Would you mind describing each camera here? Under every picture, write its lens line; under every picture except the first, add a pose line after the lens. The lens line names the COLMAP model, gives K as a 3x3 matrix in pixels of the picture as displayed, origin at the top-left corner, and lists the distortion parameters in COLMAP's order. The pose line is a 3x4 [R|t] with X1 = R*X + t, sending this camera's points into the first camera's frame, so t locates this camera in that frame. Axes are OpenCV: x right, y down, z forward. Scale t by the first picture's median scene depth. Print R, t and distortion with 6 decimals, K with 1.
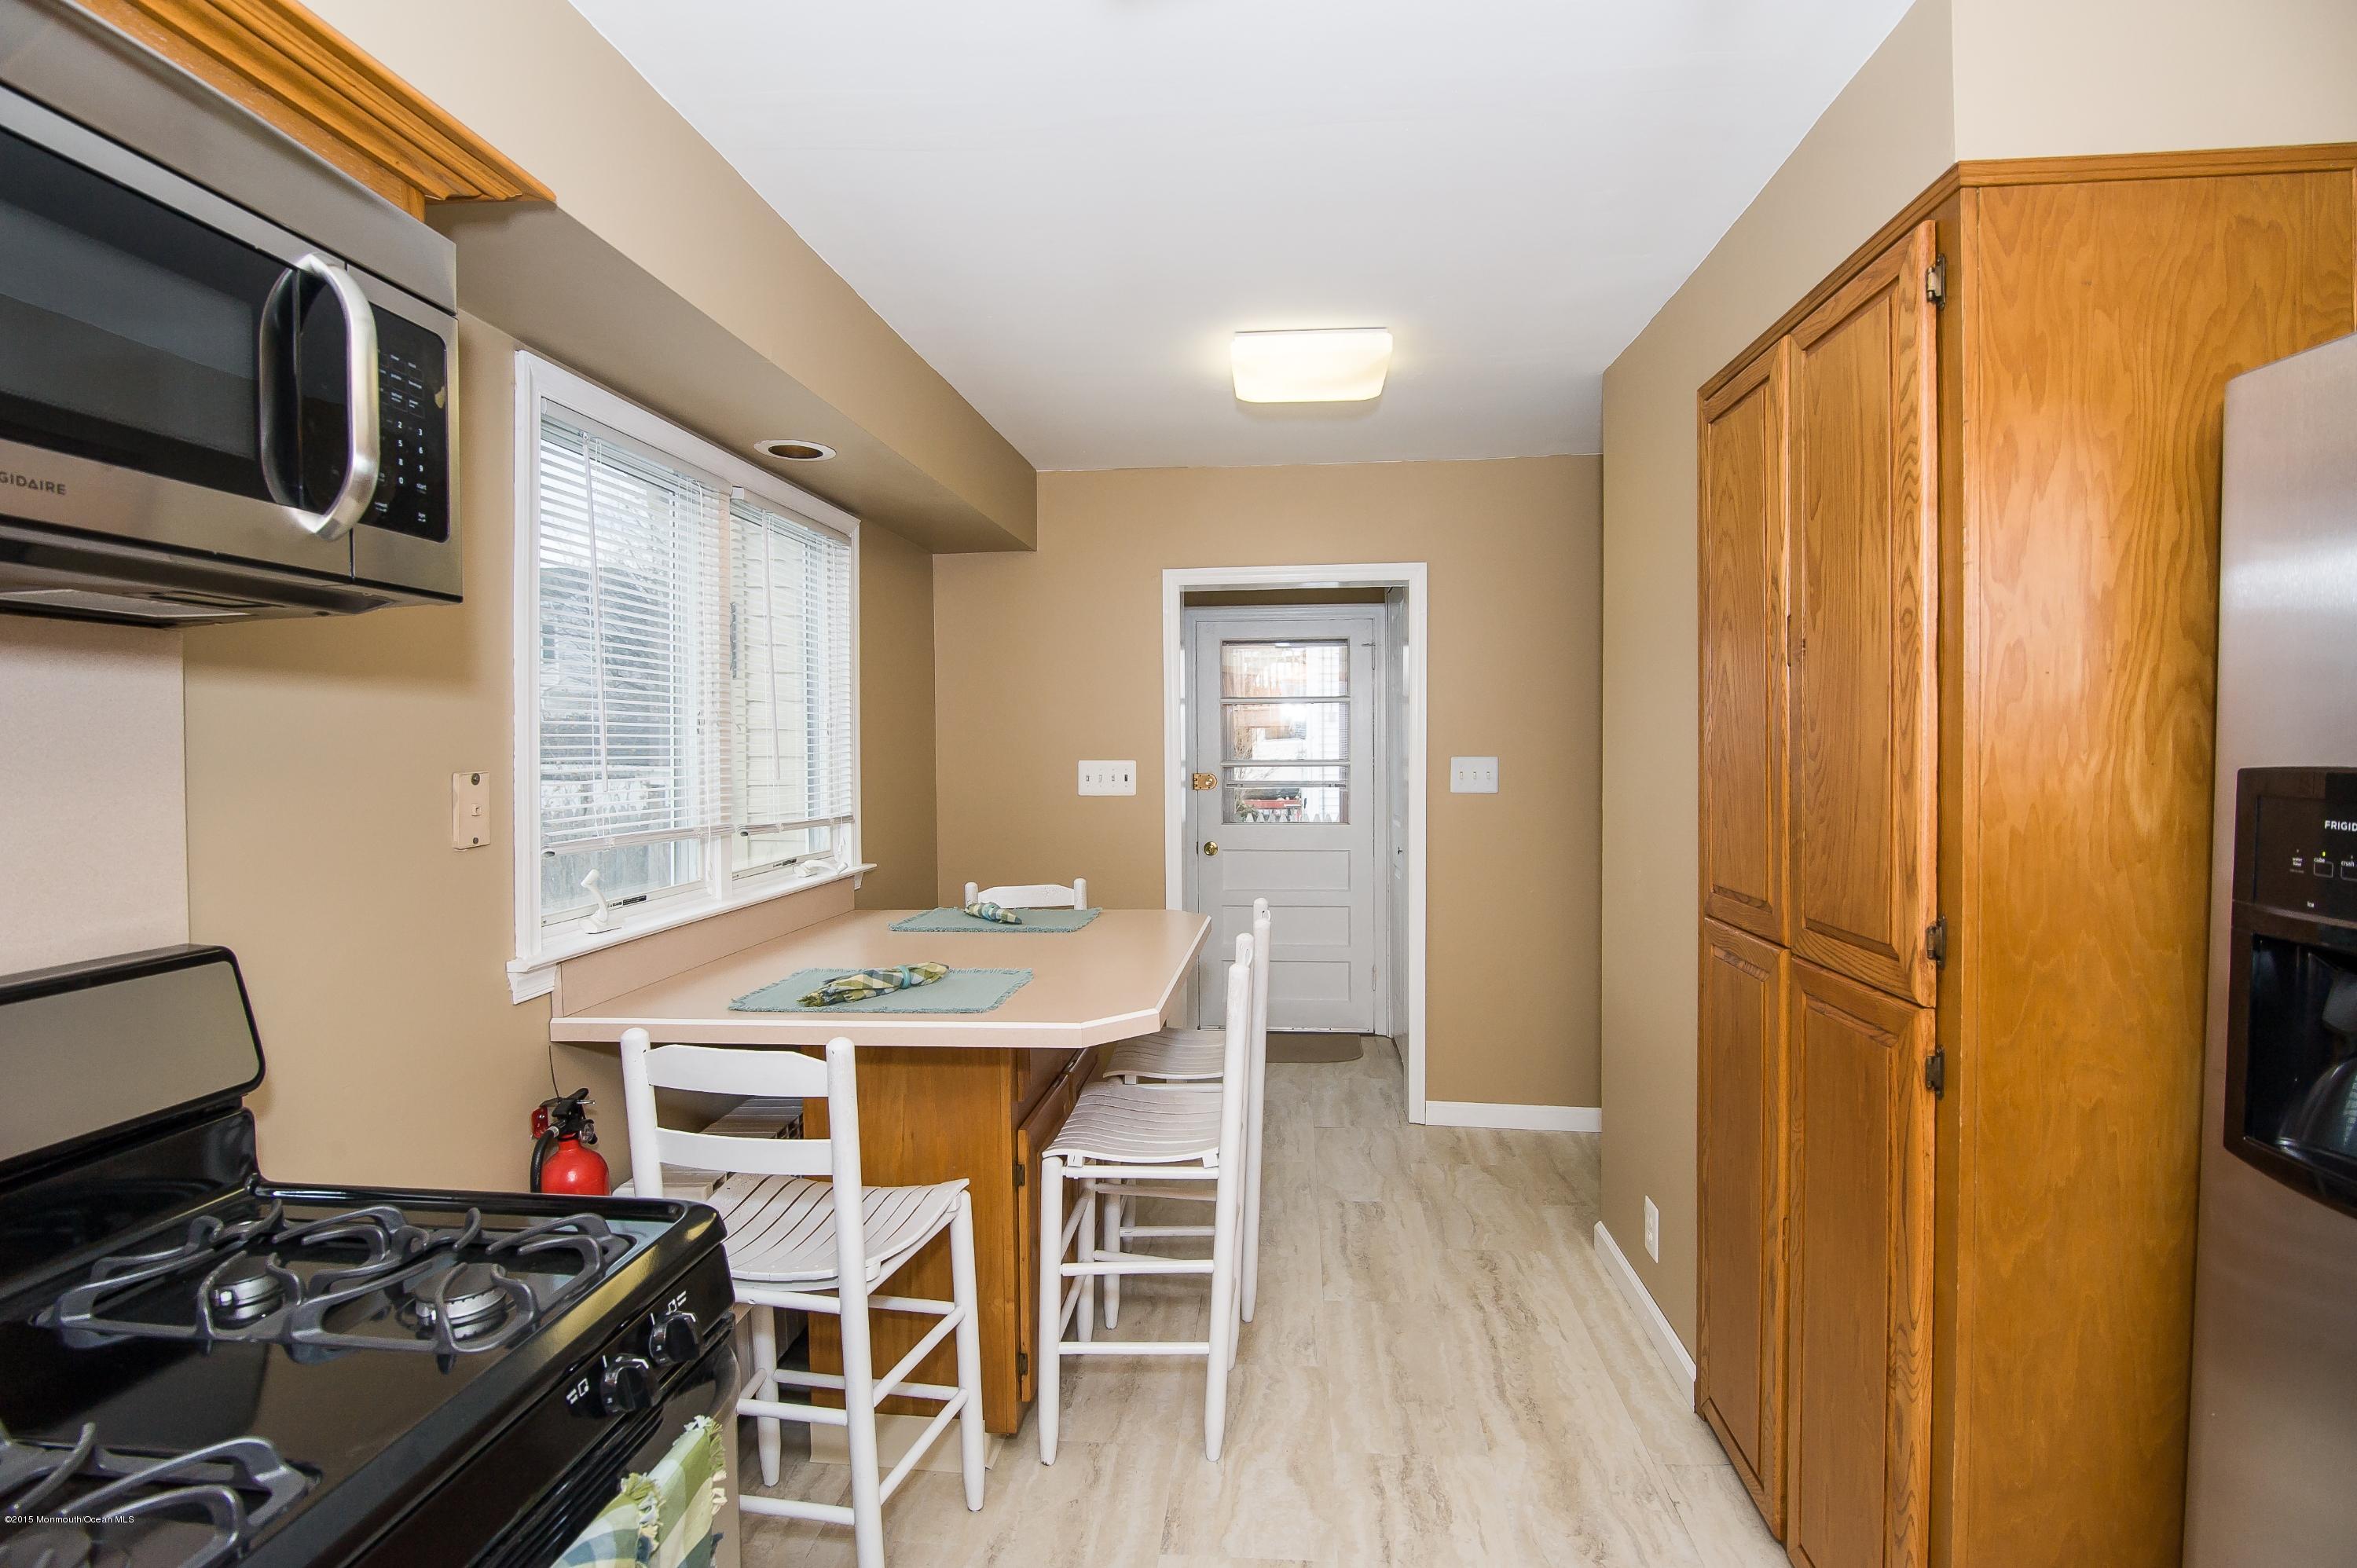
lens RADIAL K [[1162.7, 0, 1178.5], [0, 1162.7, 773.5], [0, 0, 1]] dist [-0.002370, -0.012267]
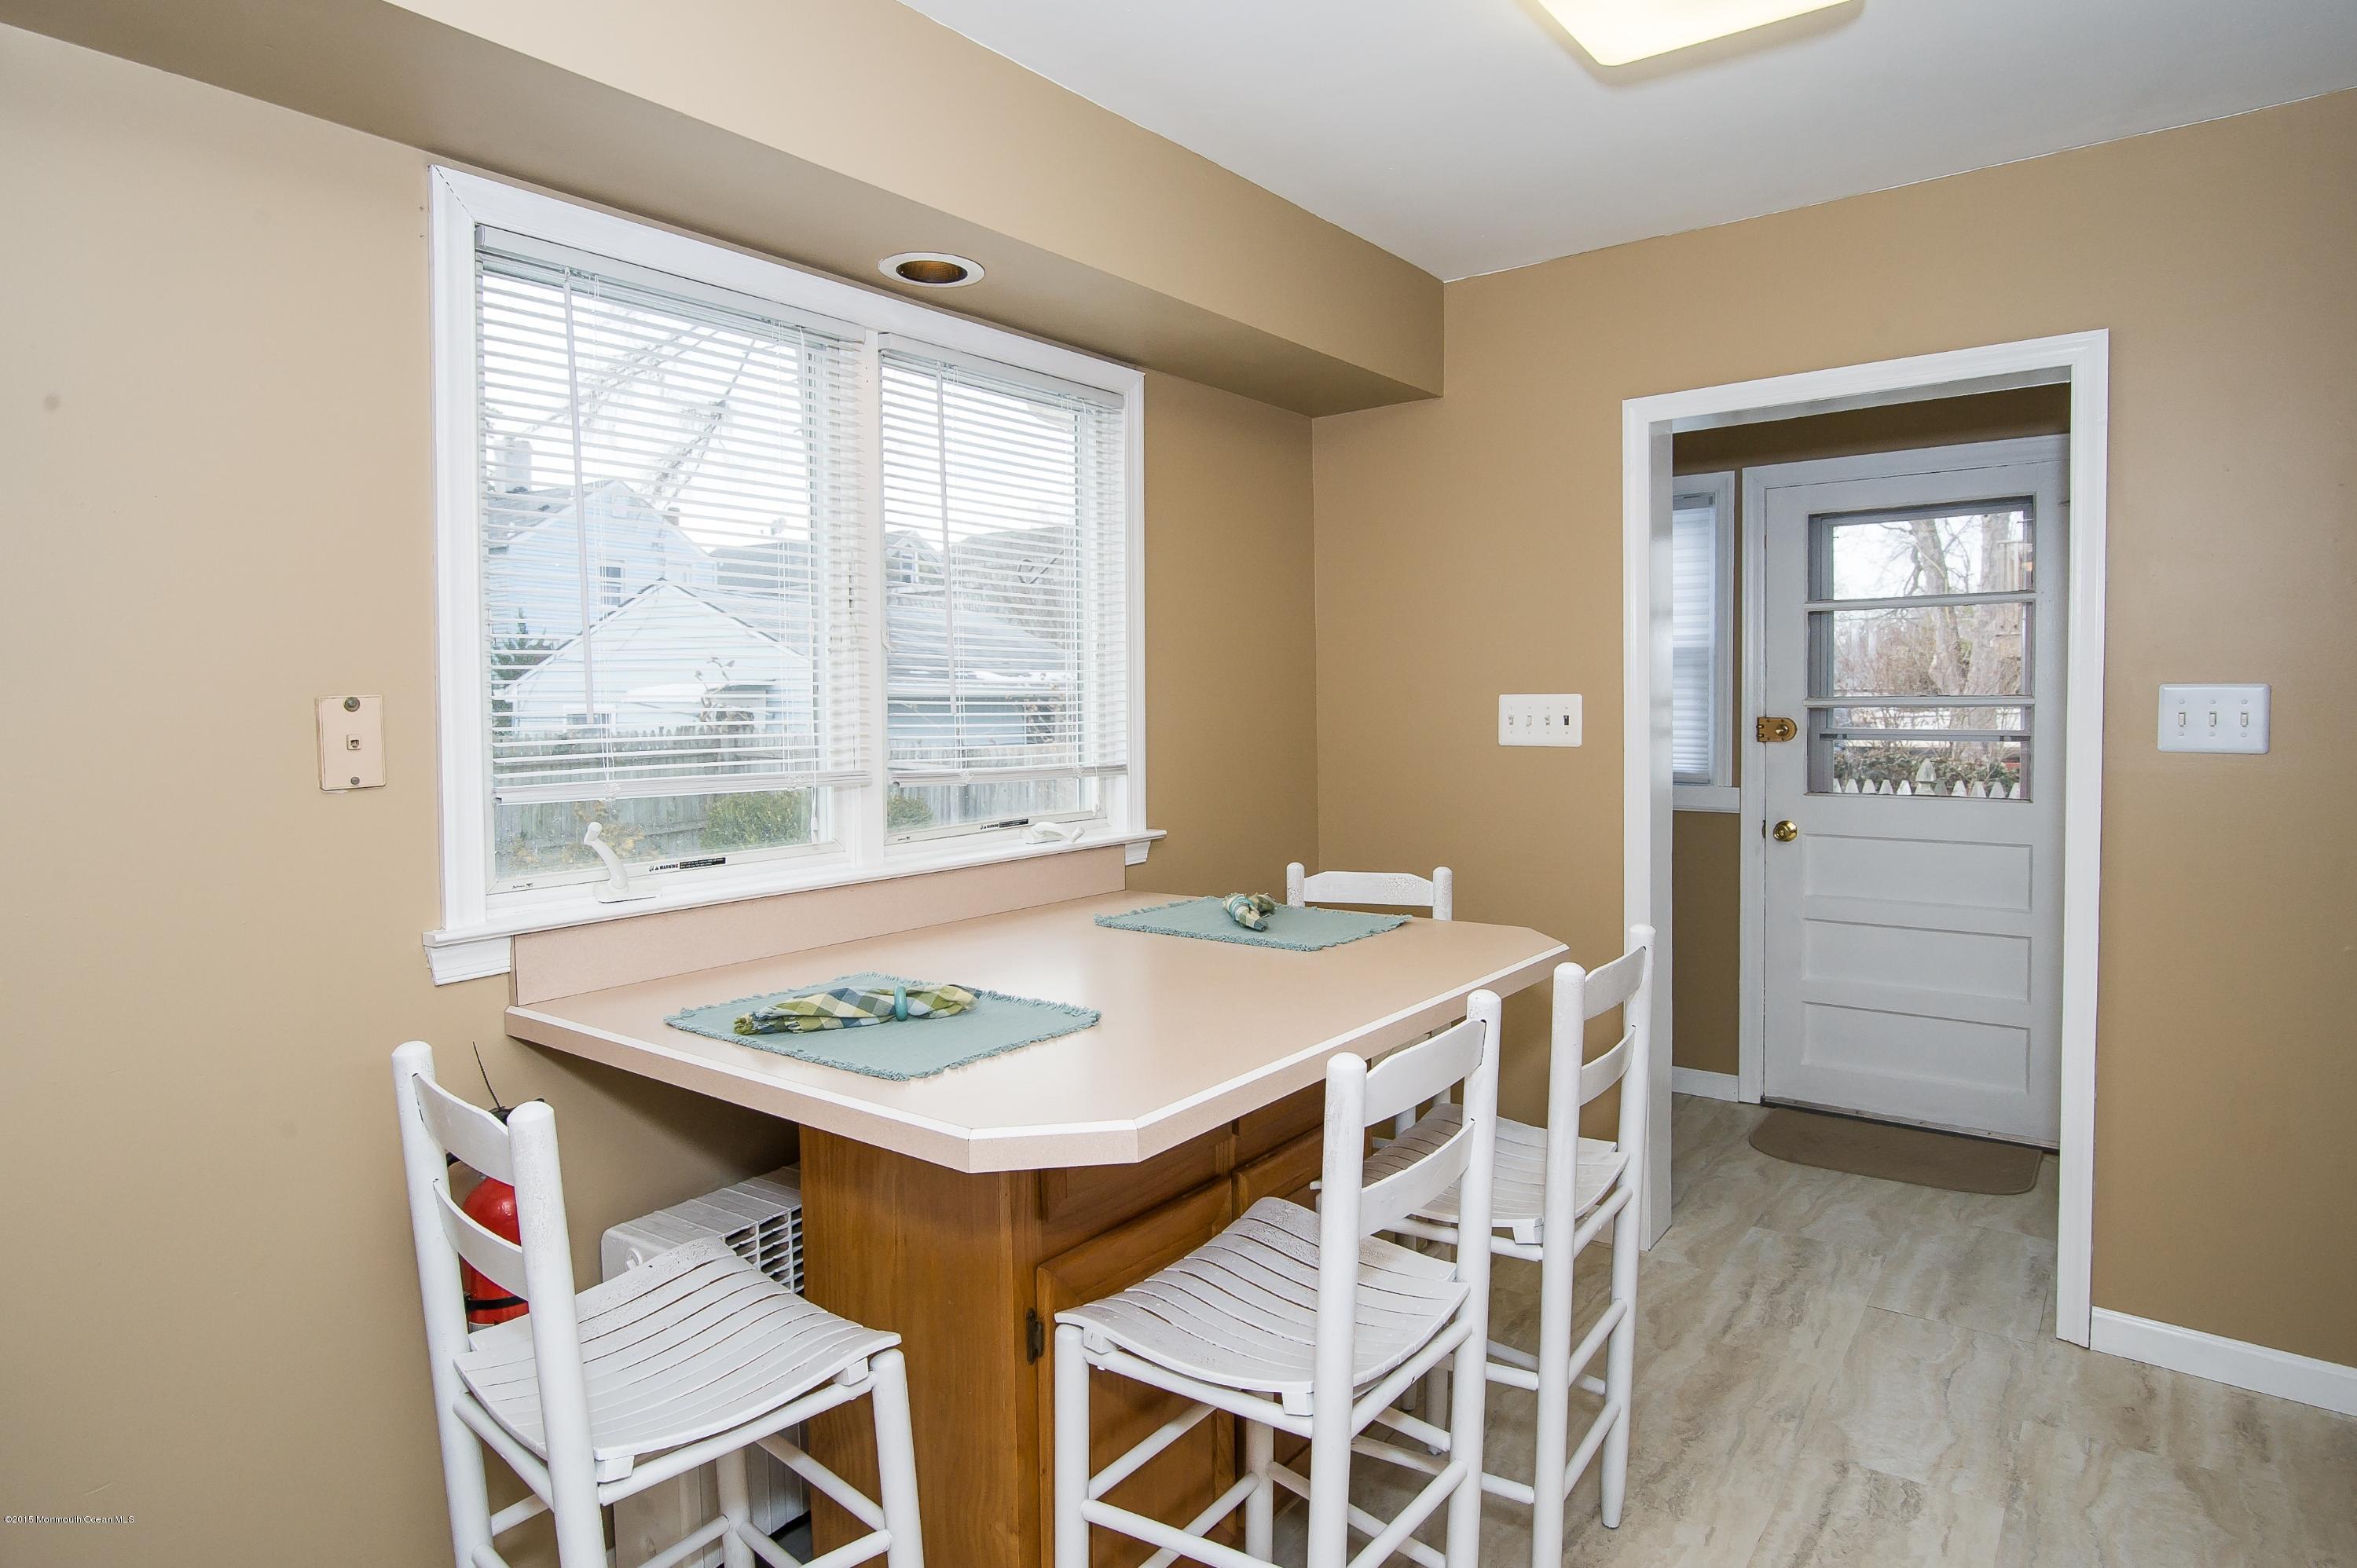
lens RADIAL K [[1302.9, 0, 1178.3], [0, 1302.9, 740.5], [0, 0, 1]] dist [-0.010704, -0.002223]
pose [[0.849286, 0.013462, -0.527762, 0.183733], [-0.006905, 0.999873, 0.014393, 0.007082], [0.527888, -0.008579, 0.849270, 0.278257]]
